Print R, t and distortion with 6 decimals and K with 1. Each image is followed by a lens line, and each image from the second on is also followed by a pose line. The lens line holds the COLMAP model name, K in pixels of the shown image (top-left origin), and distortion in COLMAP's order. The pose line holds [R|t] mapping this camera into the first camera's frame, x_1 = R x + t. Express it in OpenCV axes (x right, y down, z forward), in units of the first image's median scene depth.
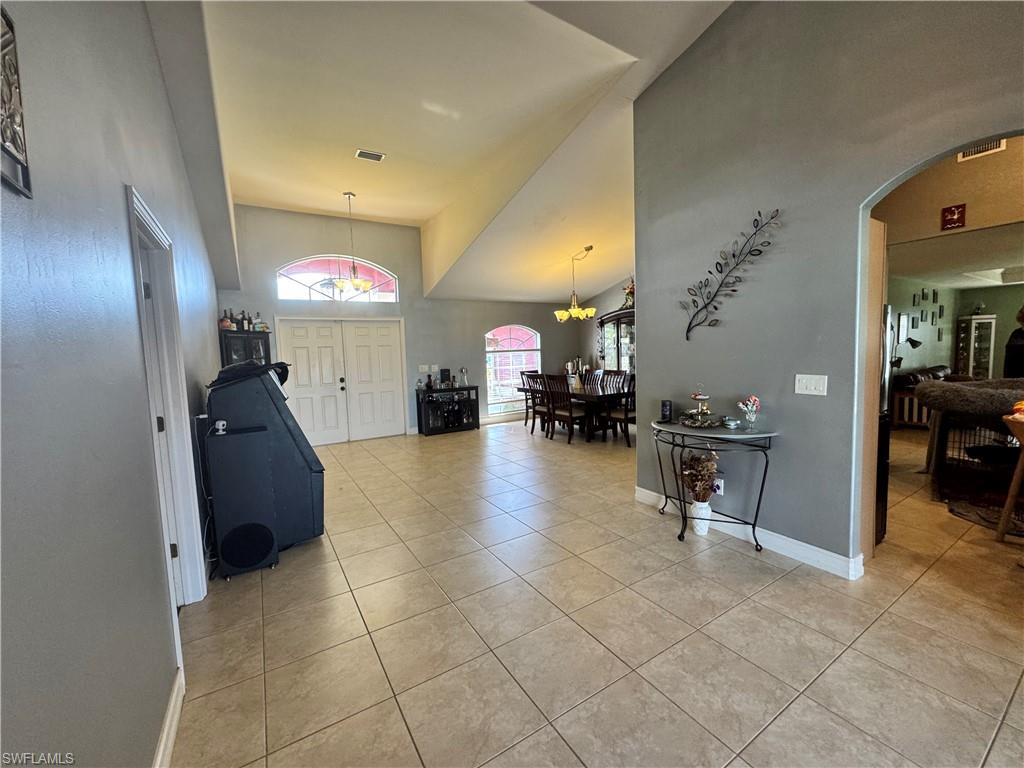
lens RADIAL K [[417.8, 0, 519.4], [0, 417.8, 384.0], [0, 0, 1]] dist [0.001071, 0.000422]
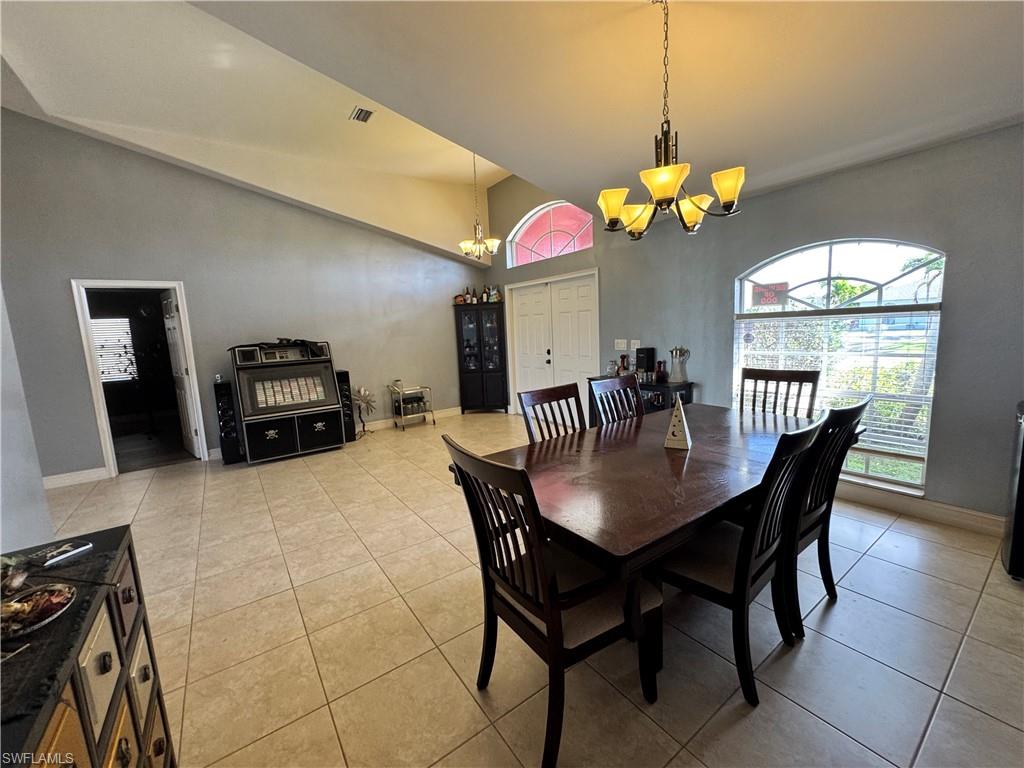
lens RADIAL K [[410.2, 0, 511.4], [0, 410.2, 384.0], [0, 0, 1]] dist [-0.002550, -0.000258]
pose [[0.043400, 0.167832, -0.984860, 0.439513], [-0.036919, 0.985385, 0.166295, -0.084102], [0.998375, 0.029143, 0.048962, 0.881120]]
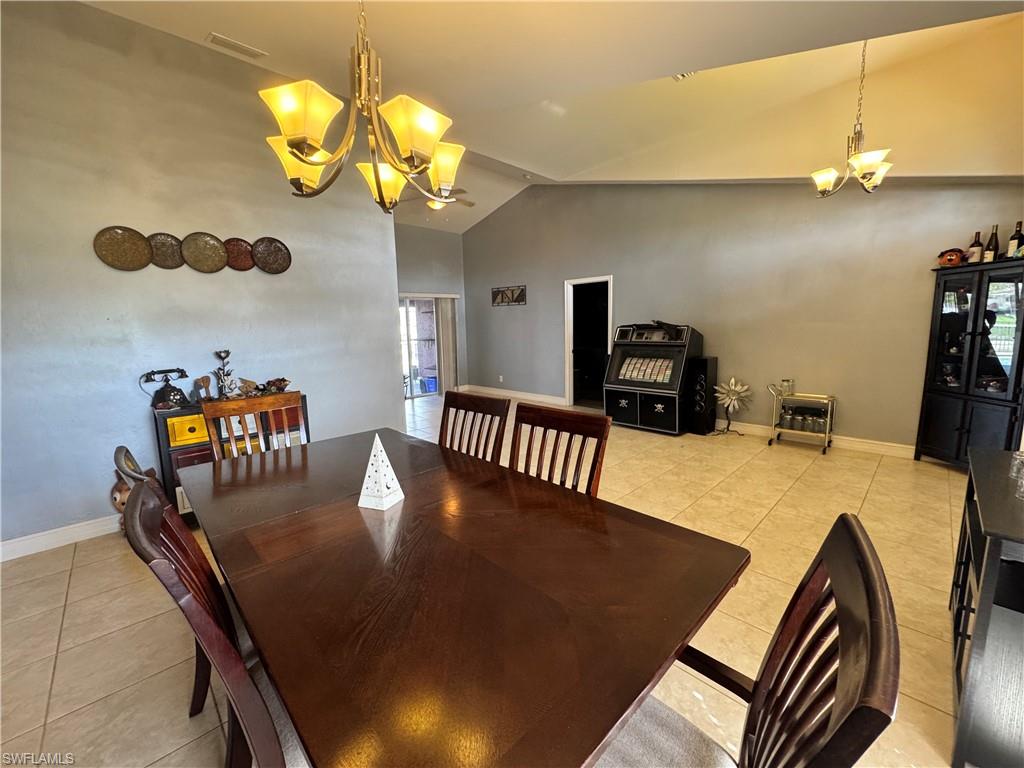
lens RADIAL K [[410.2, 0, 511.4], [0, 410.2, 384.0], [0, 0, 1]] dist [-0.002550, -0.000258]
pose [[-0.979430, 0.083536, -0.183681, 0.113198], [0.040341, 0.972969, 0.227386, -0.099627], [0.197711, 0.215298, -0.956325, 1.235555]]
